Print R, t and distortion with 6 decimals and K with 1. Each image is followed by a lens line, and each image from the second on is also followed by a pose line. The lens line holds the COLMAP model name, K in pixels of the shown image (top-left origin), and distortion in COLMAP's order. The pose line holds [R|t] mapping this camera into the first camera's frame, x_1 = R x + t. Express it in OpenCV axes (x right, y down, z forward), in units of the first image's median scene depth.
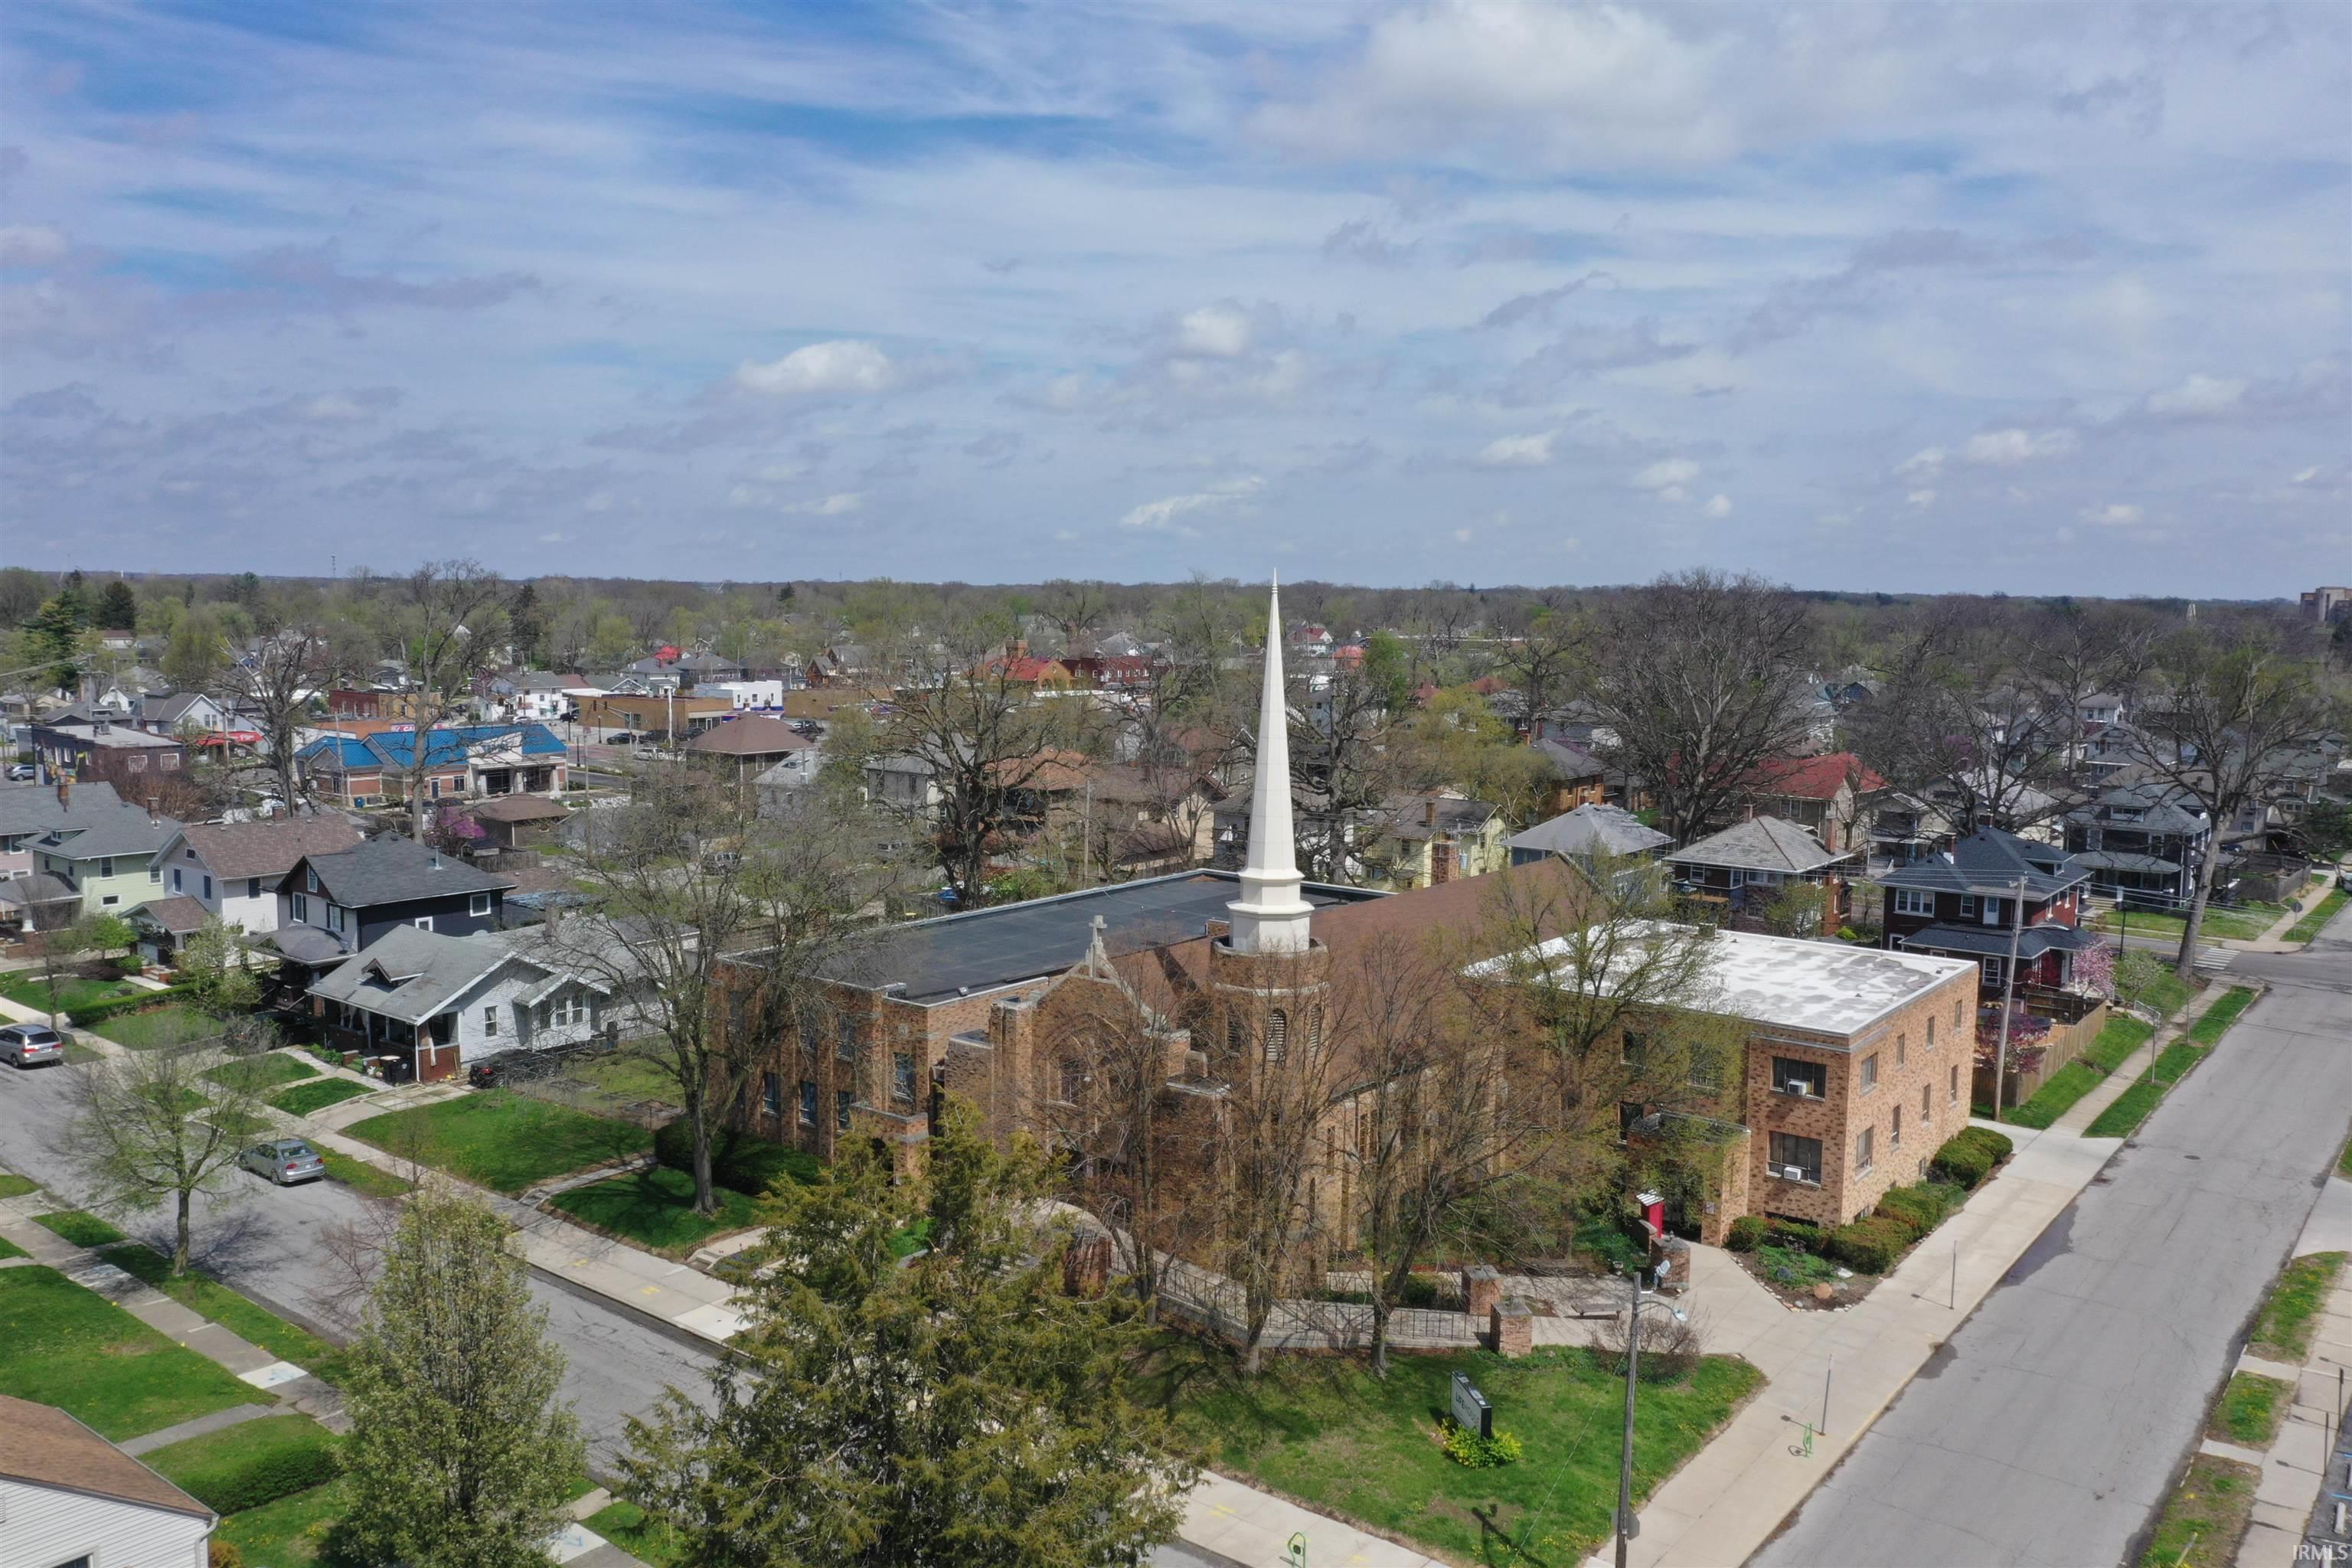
lens RADIAL K [[1847.4, 0, 1176.8], [0, 1847.4, 780.9], [0, 0, 1]] dist [-0.011162, 0.002779]
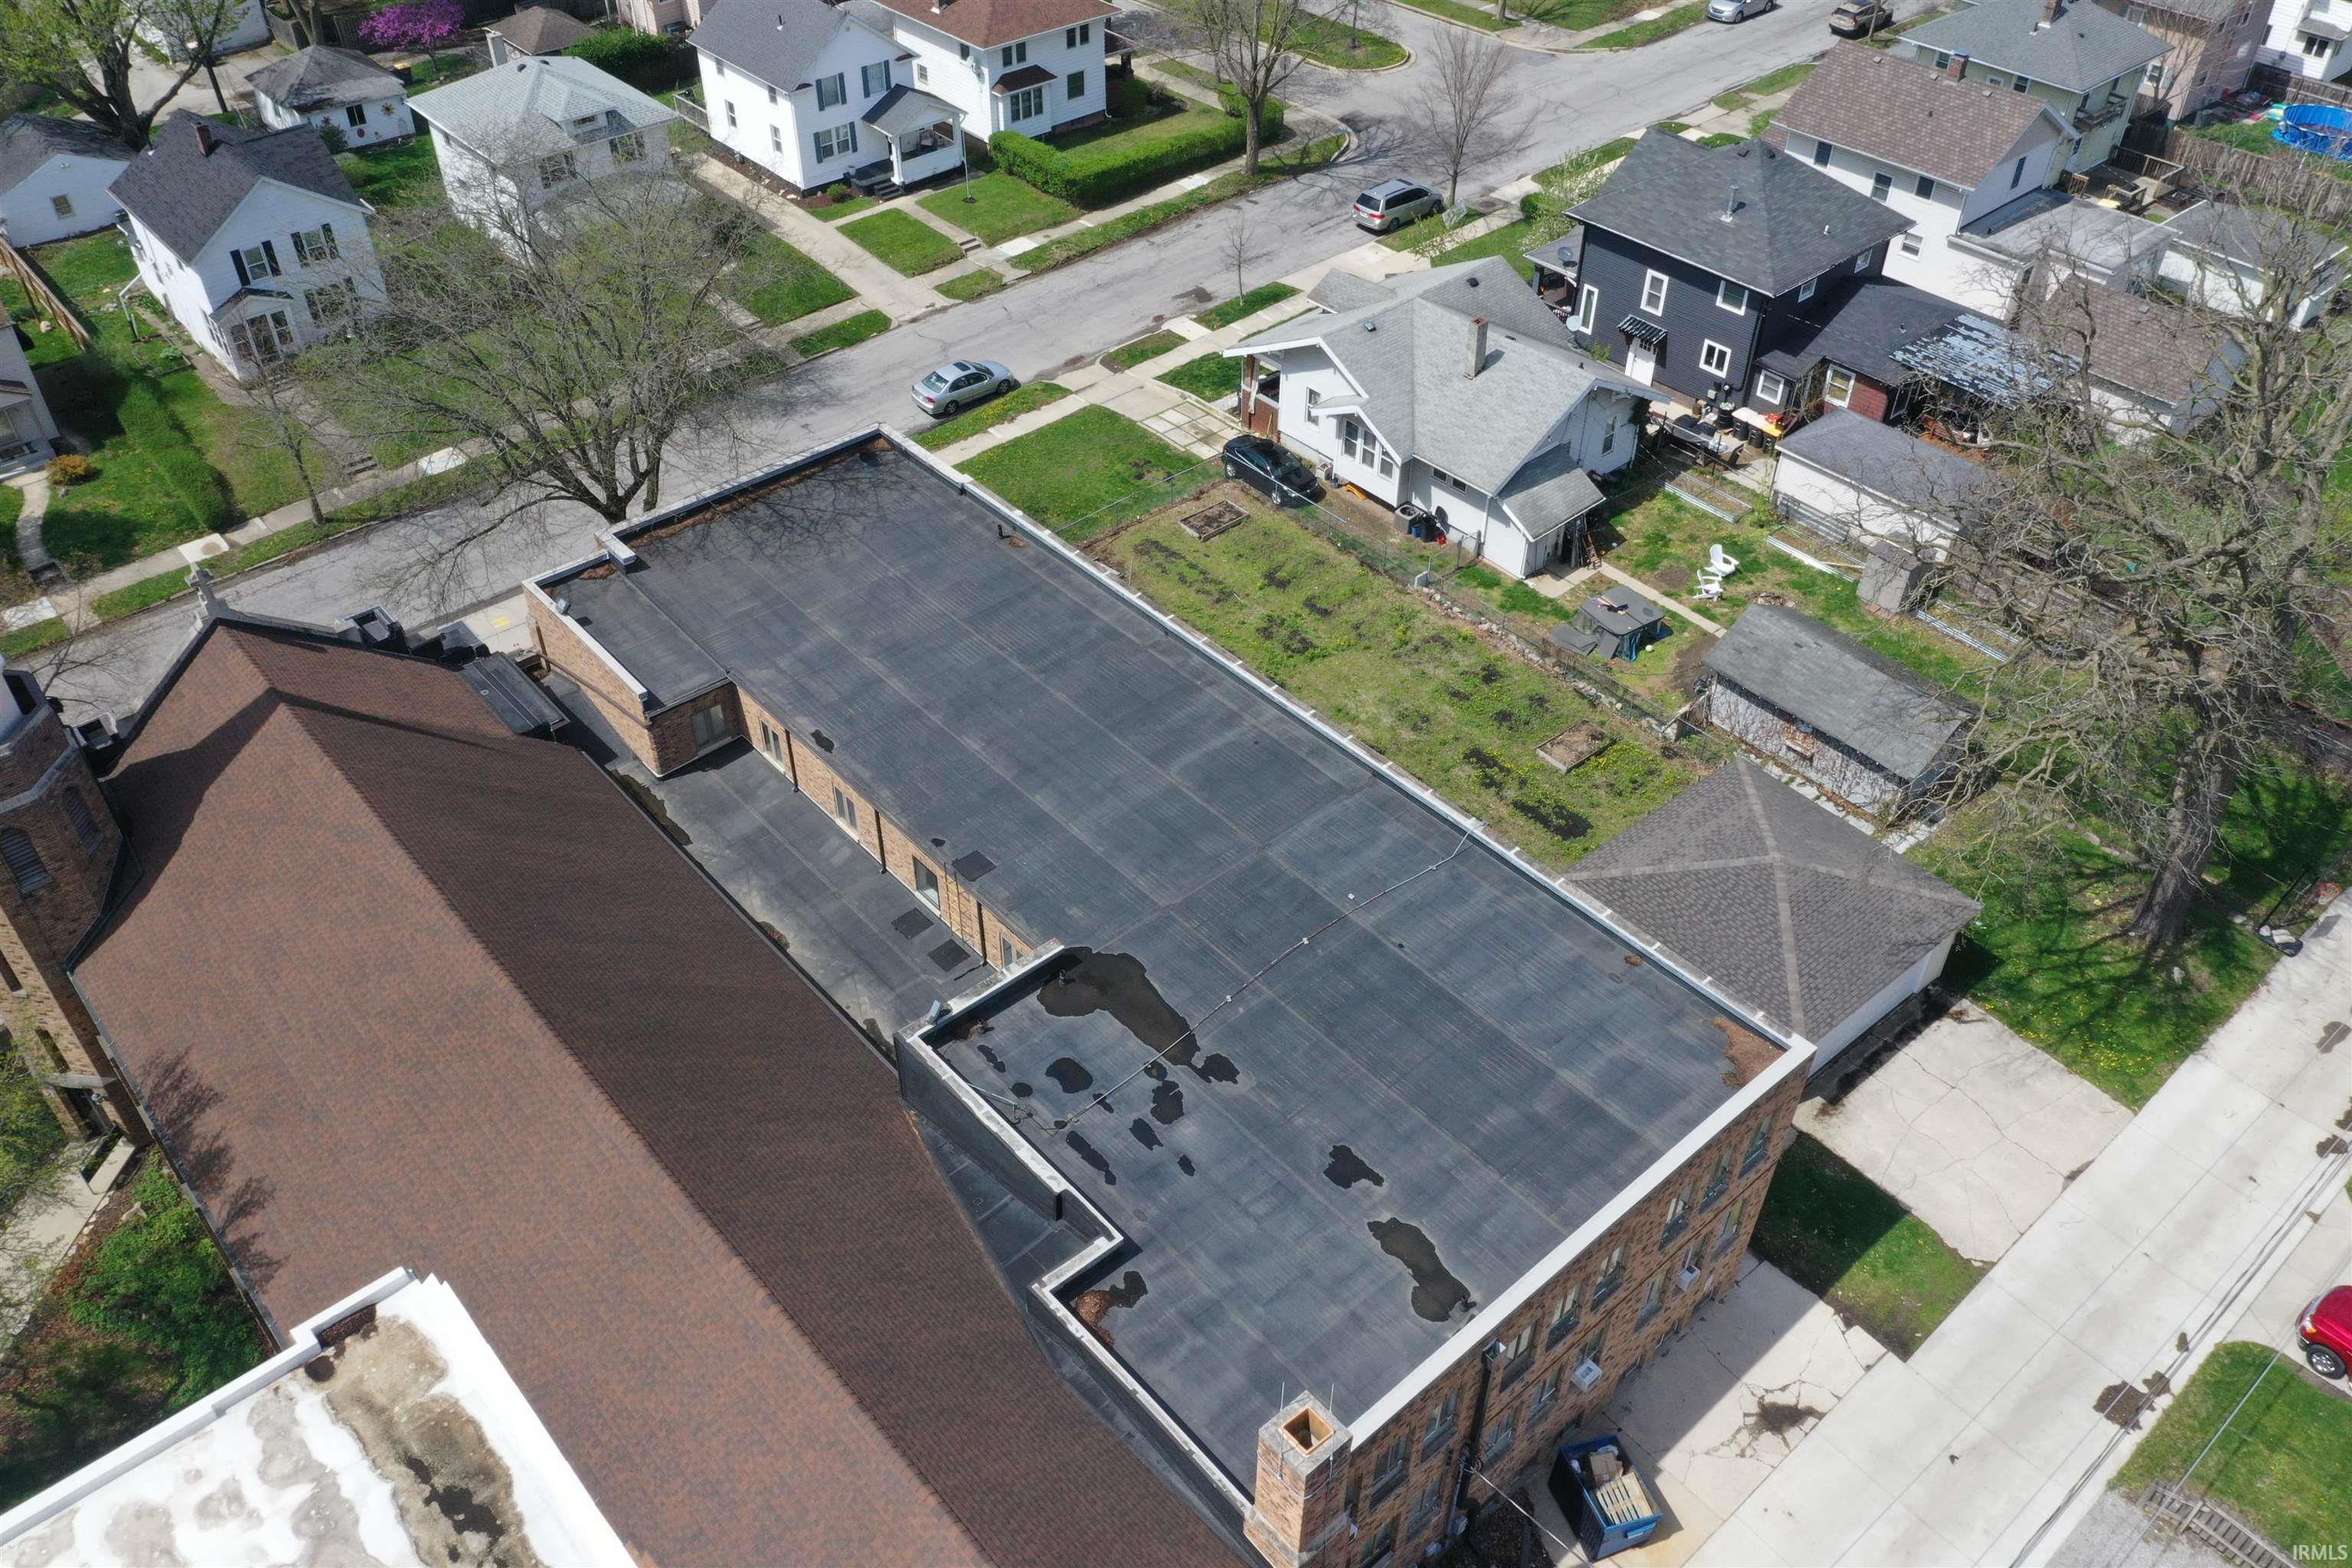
lens RADIAL K [[1847.4, 0, 1176.8], [0, 1847.4, 780.9], [0, 0, 1]] dist [-0.011162, 0.002779]
pose [[-0.186901, 0.629487, -0.754197, 0.417720], [-0.109262, 0.749642, 0.652762, -0.324489], [0.976284, 0.204407, -0.071329, 1.316554]]
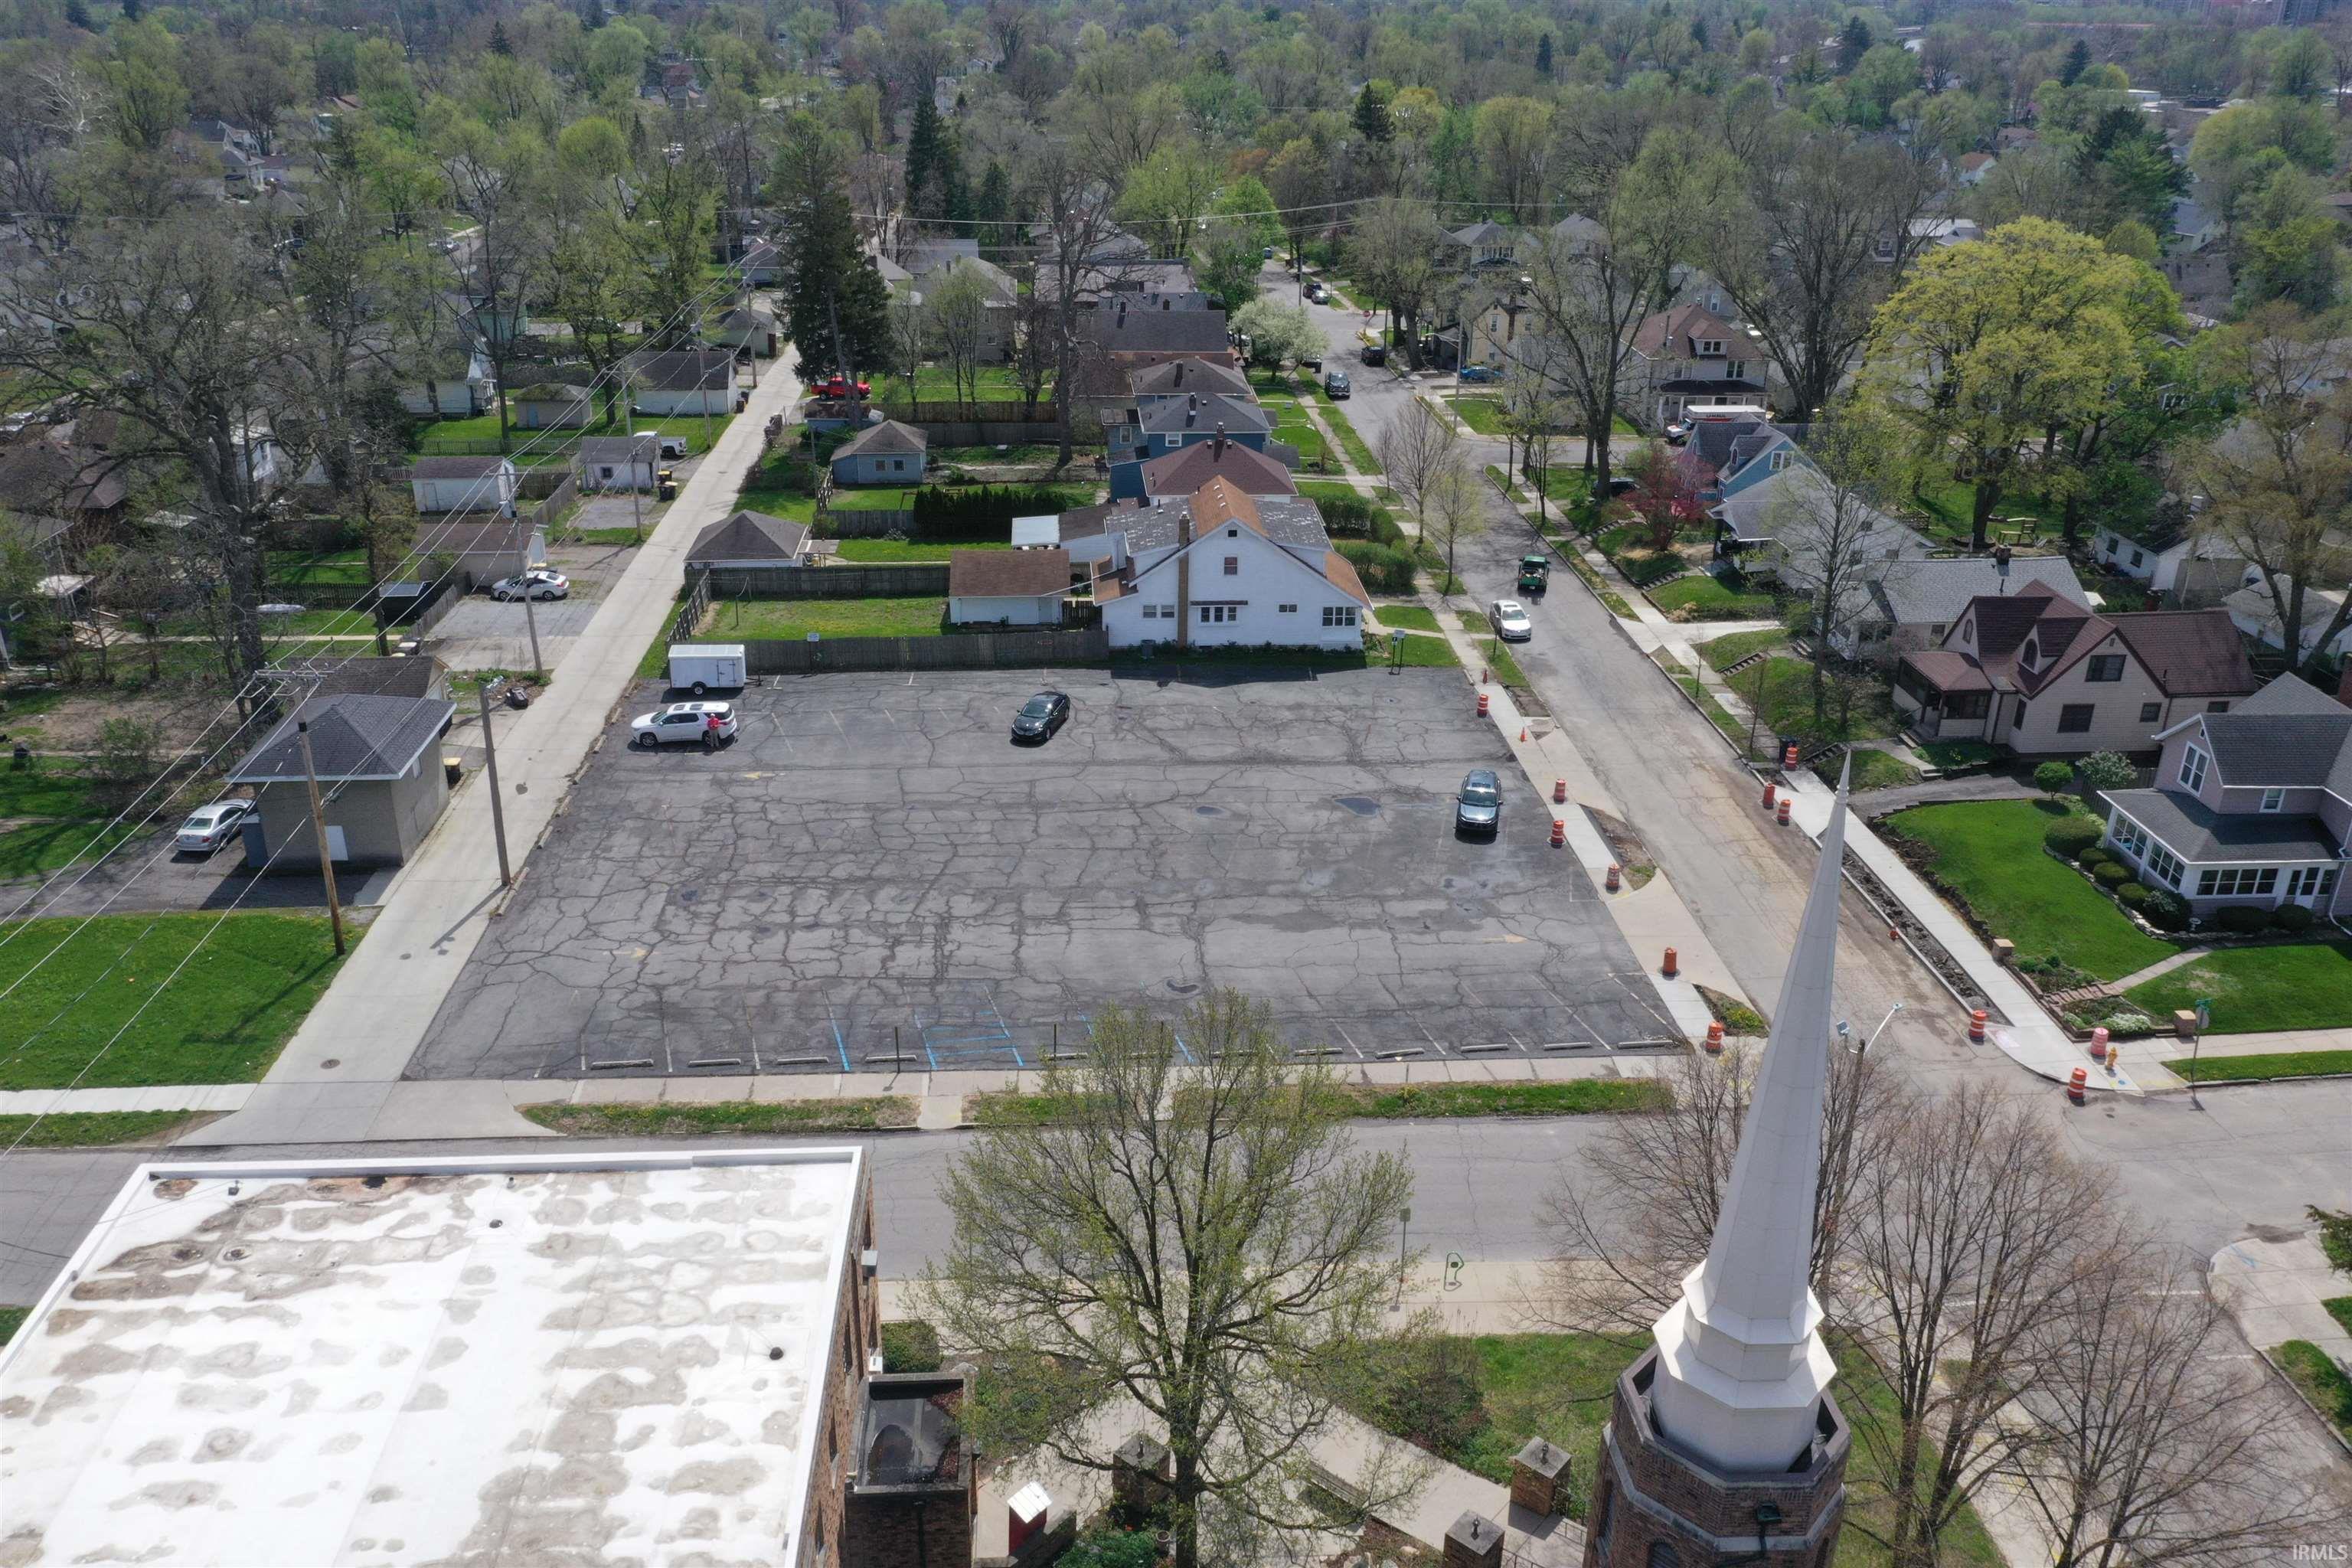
lens RADIAL K [[1847.4, 0, 1176.8], [0, 1847.4, 780.9], [0, 0, 1]] dist [-0.011162, 0.002779]
pose [[-0.663760, -0.324490, 0.673891, -0.126486], [0.052319, 0.878639, 0.474612, -0.290922], [-0.746114, 0.350286, -0.566228, 1.212696]]
